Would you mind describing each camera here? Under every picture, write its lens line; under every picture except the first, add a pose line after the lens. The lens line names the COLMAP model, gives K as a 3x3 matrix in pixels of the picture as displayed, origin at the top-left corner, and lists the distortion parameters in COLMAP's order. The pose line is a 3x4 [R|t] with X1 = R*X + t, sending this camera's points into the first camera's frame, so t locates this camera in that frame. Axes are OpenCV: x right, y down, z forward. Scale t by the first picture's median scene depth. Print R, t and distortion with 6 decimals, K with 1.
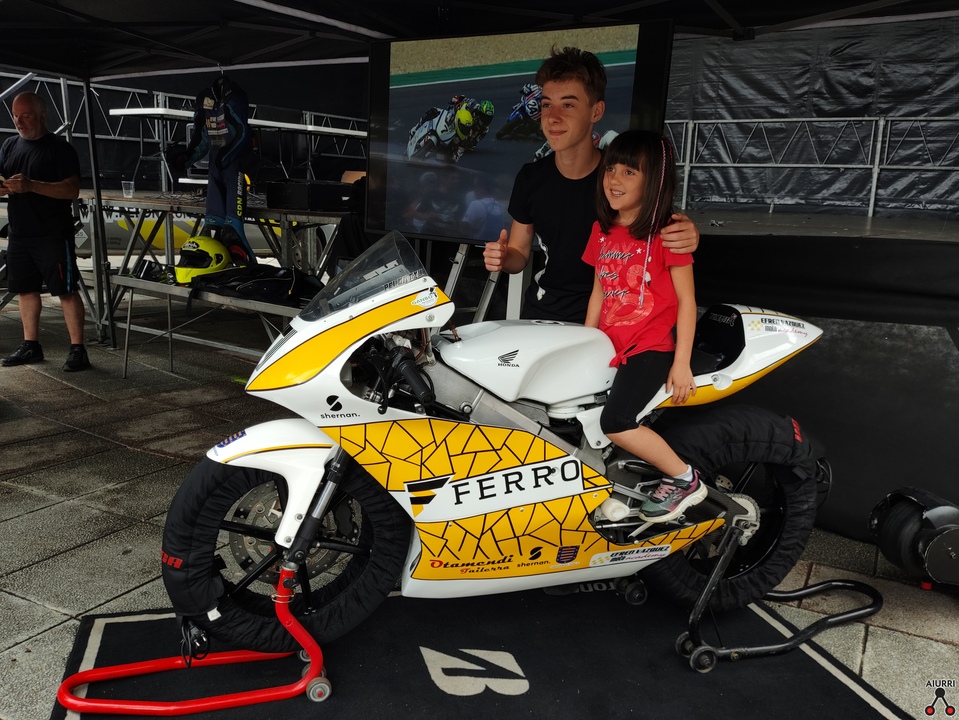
lens RADIAL K [[838.1, 0, 489.8], [0, 838.1, 369.4], [0, 0, 1]] dist [0.070418, -0.110508]
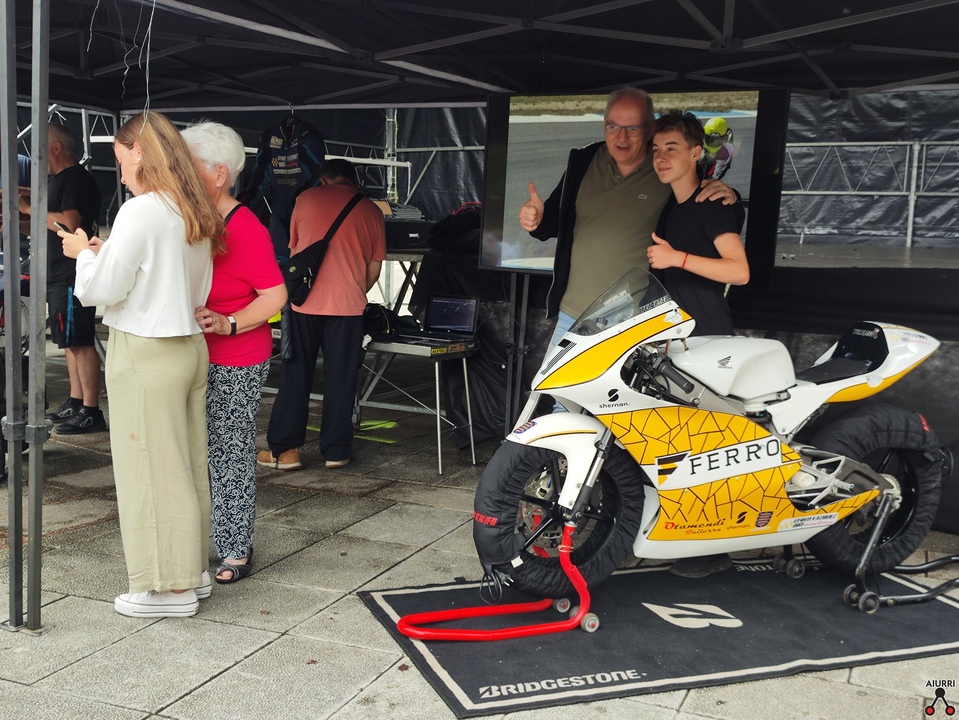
lens RADIAL K [[1113.7, 0, 485.7], [0, 1113.7, 372.0], [0, 0, 1]] dist [0.060794, 0.000000]
pose [[0.995705, -0.021223, 0.090117, -0.436200], [0.027326, 0.997376, -0.067036, 0.093297], [-0.088457, 0.069211, 0.993673, -0.603988]]
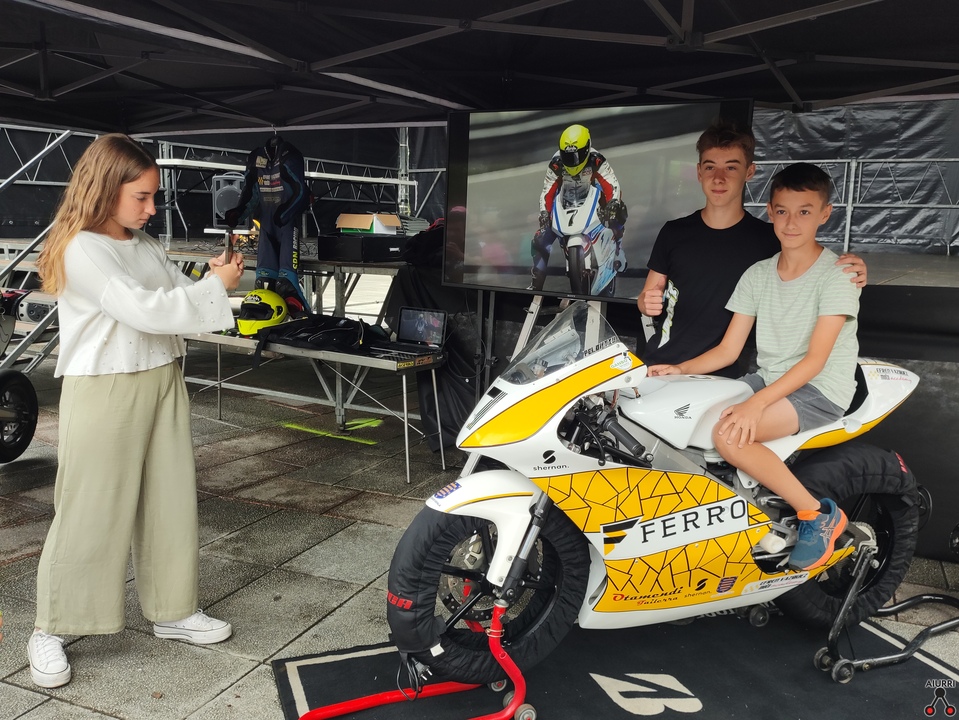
lens RADIAL K [[838.1, 0, 487.6], [0, 838.1, 368.1], [0, 0, 1]] dist [0.070418, -0.110508]
pose [[0.997246, -0.026985, 0.069075, -0.272476], [0.029355, 0.999006, -0.033534, -0.035200], [-0.068101, 0.035470, 0.997048, -0.101905]]
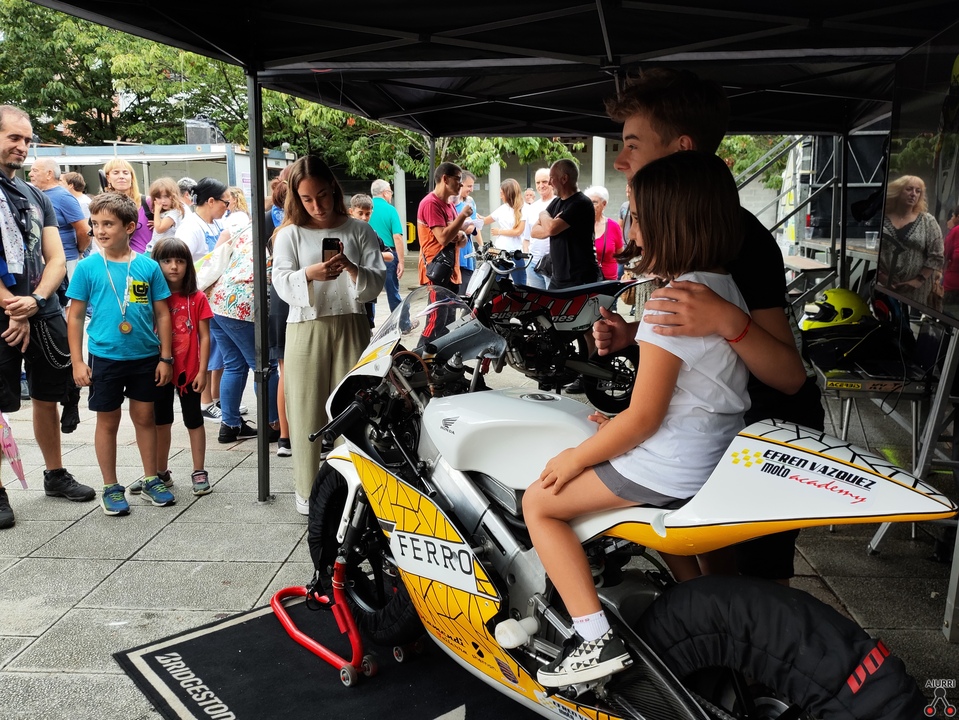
lens RADIAL K [[838.1, 0, 477.3], [0, 838.1, 363.9], [0, 0, 1]] dist [0.070418, -0.110508]
pose [[0.415382, 0.117411, -0.902038, 0.751193], [-0.170883, 0.984052, 0.049395, -0.110924], [0.893452, 0.133625, 0.428822, 0.526676]]
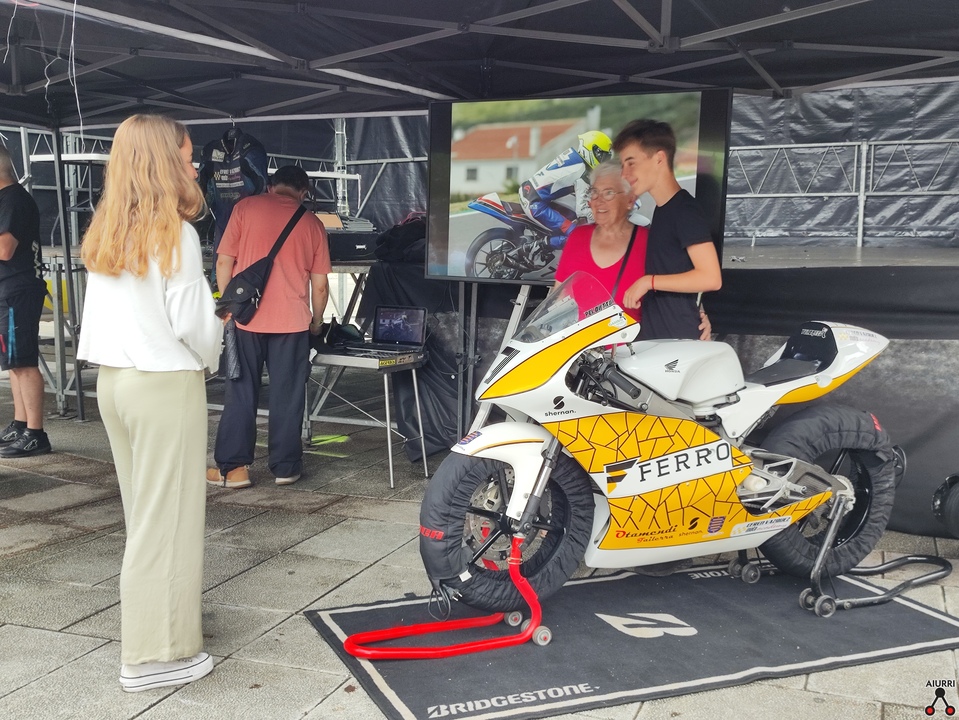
lens RADIAL K [[1113.7, 0, 465.2], [0, 1113.7, 374.0], [0, 0, 1]] dist [0.060794, 0.000000]
pose [[0.993154, -0.046787, 0.107037, -0.410180], [0.054975, 0.995677, -0.074872, 0.094153], [-0.103071, 0.080244, 0.991432, -0.574588]]
